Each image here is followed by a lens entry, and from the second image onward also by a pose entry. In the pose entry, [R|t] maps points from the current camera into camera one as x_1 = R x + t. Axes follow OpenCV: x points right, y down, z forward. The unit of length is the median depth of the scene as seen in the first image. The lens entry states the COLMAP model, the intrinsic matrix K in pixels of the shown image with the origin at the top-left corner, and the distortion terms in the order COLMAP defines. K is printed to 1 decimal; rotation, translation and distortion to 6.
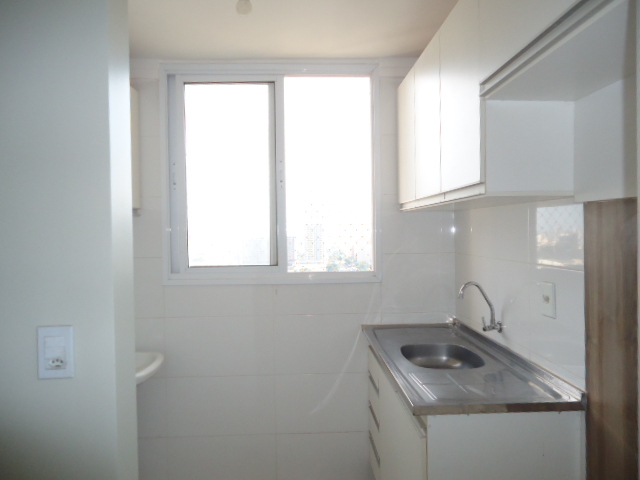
lens RADIAL K [[465.9, 0, 320.0], [0, 465.9, 240.0], [0, 0, 1]] dist [-0.040289, 0.001594]
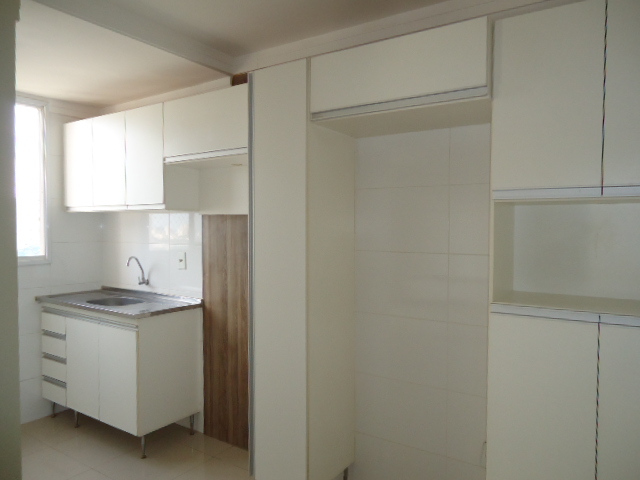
lens RADIAL K [[482.3, 0, 320.0], [0, 482.3, 240.0], [0, 0, 1]] dist [0.058836, 0.000618]
pose [[0.603773, -0.011447, 0.797074, -0.735607], [0.006454, 0.999934, 0.009471, 0.018316], [-0.797130, -0.000575, 0.603807, -0.682842]]
